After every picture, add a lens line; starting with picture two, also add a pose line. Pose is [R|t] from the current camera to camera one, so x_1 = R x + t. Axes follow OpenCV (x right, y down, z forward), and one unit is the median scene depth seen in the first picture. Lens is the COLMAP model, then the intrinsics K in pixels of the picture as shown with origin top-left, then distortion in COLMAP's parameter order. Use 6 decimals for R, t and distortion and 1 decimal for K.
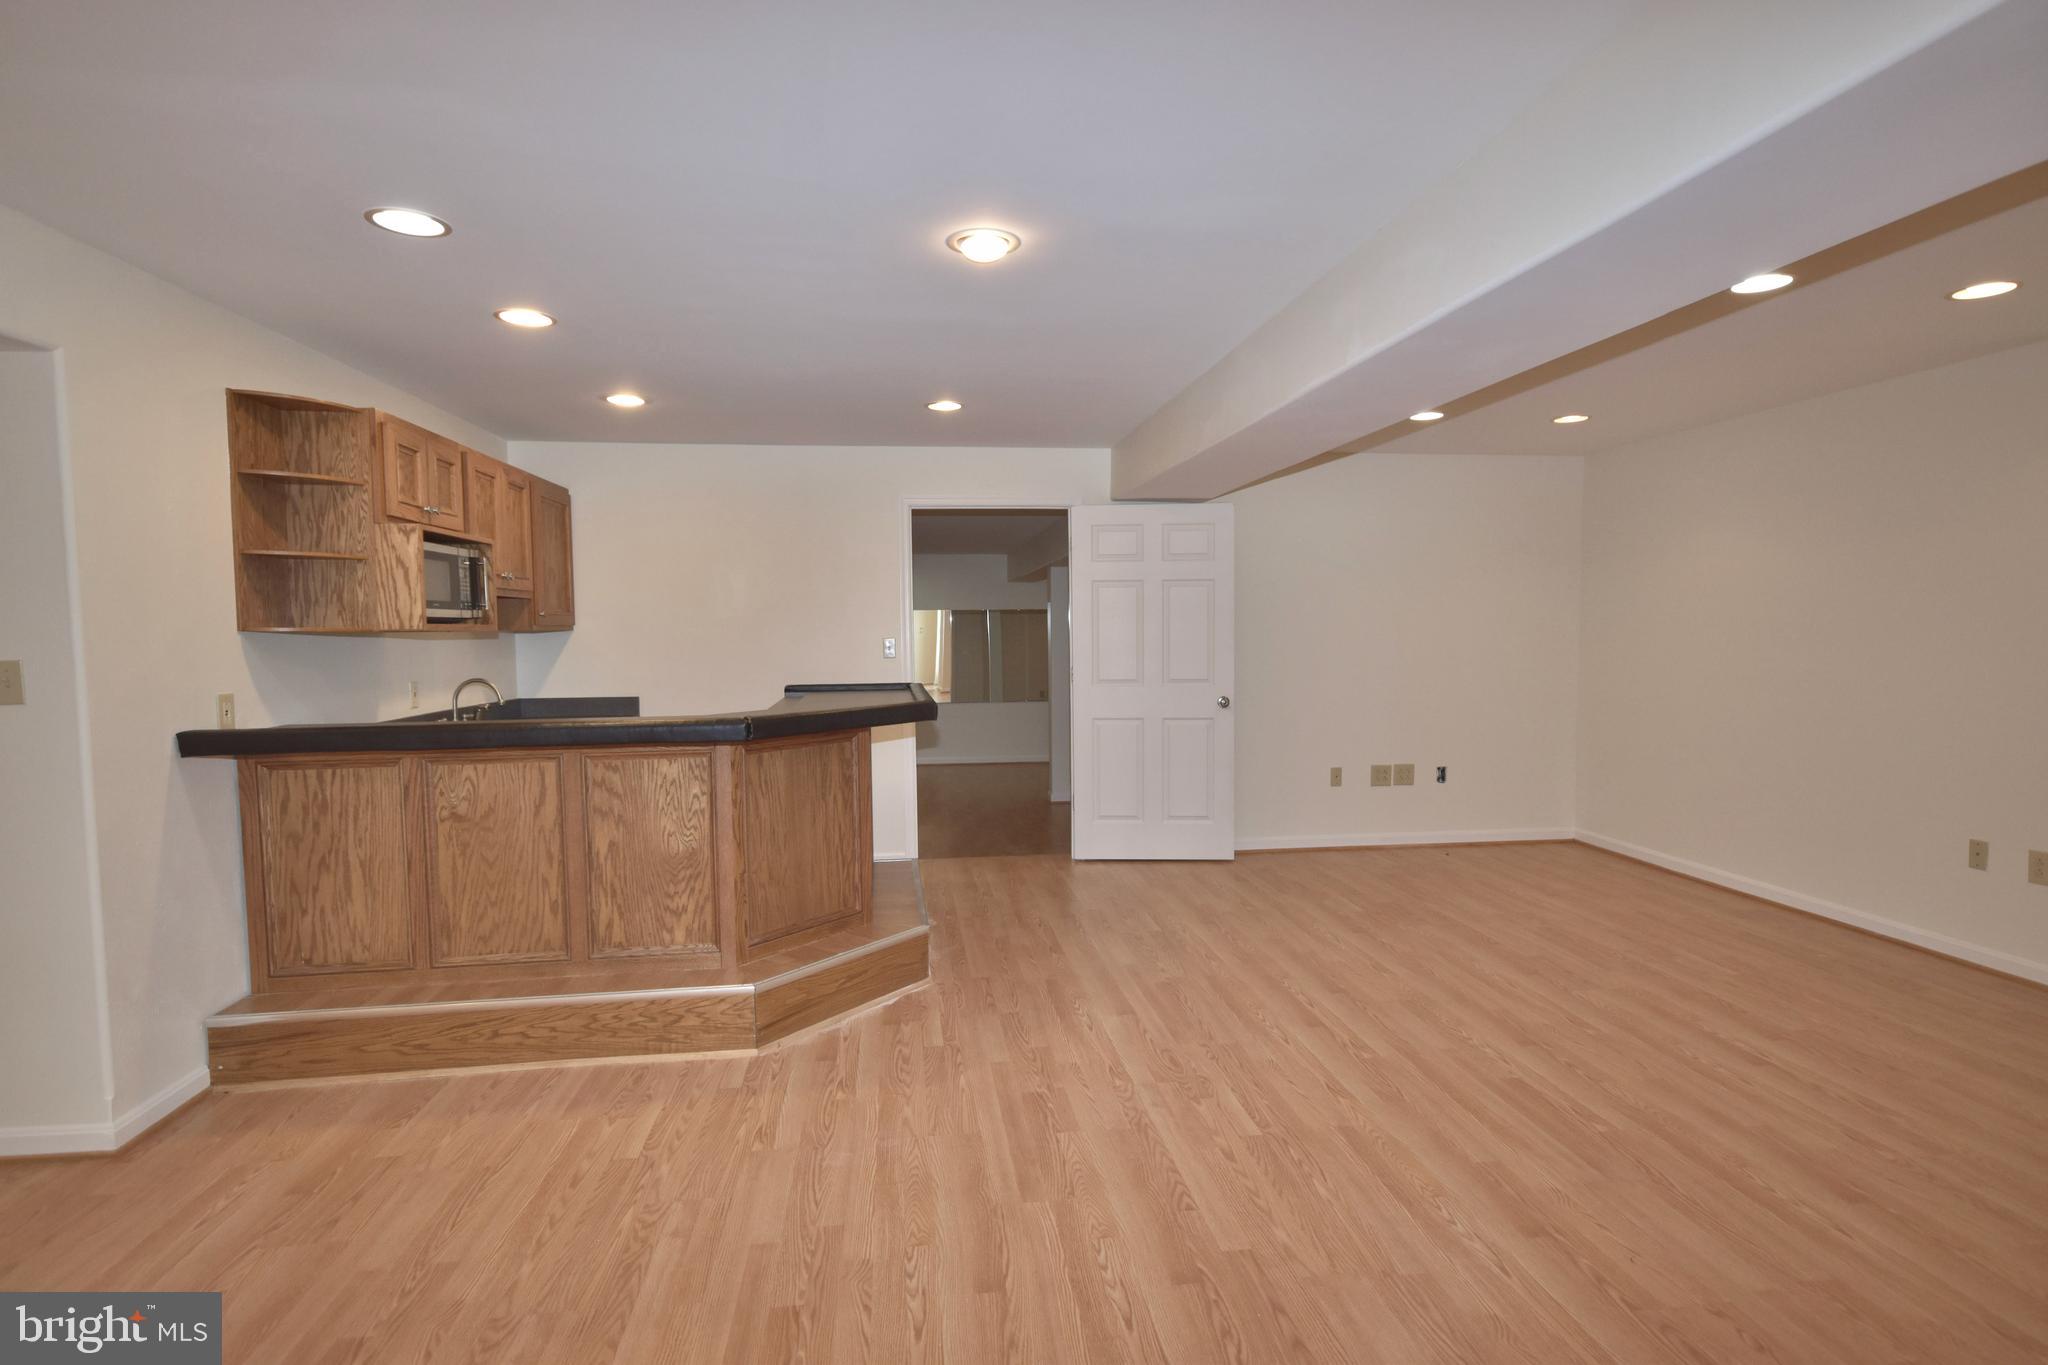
lens RADIAL K [[1035.7, 0, 1024.0], [0, 1035.7, 682.5], [0, 0, 1]] dist [0.000148, 0.000038]
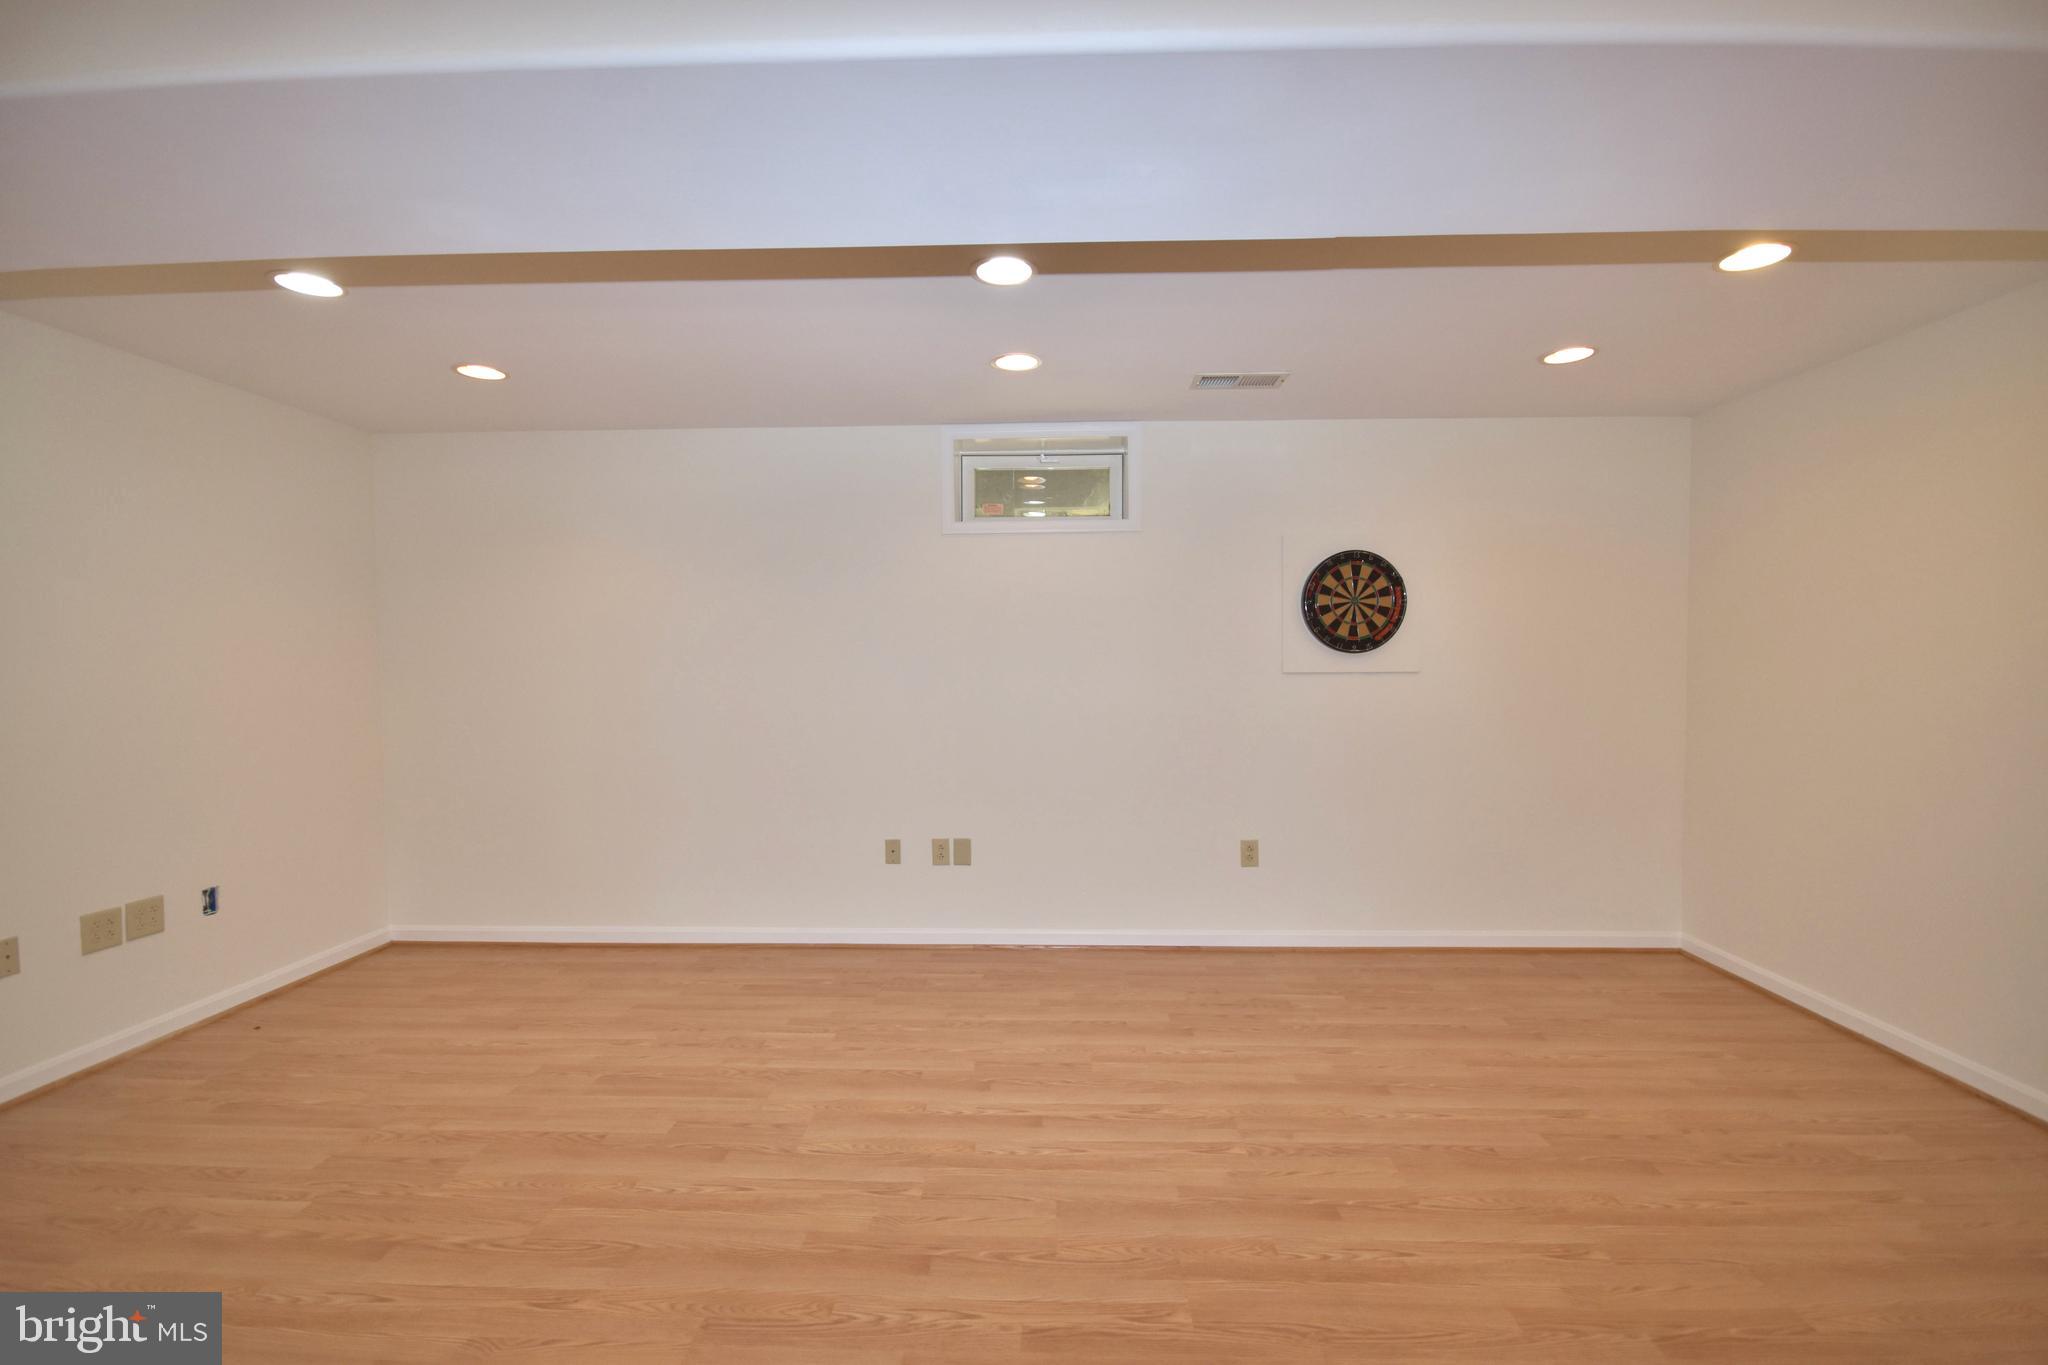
lens RADIAL K [[925.9, 0, 1024.0], [0, 925.9, 682.5], [0, 0, 1]] dist [0.002448, -0.000097]
pose [[0.164191, -0.031052, 0.985940, -0.072726], [0.059498, 0.997996, 0.021523, -0.032968], [-0.984633, 0.055127, 0.165710, 0.682496]]
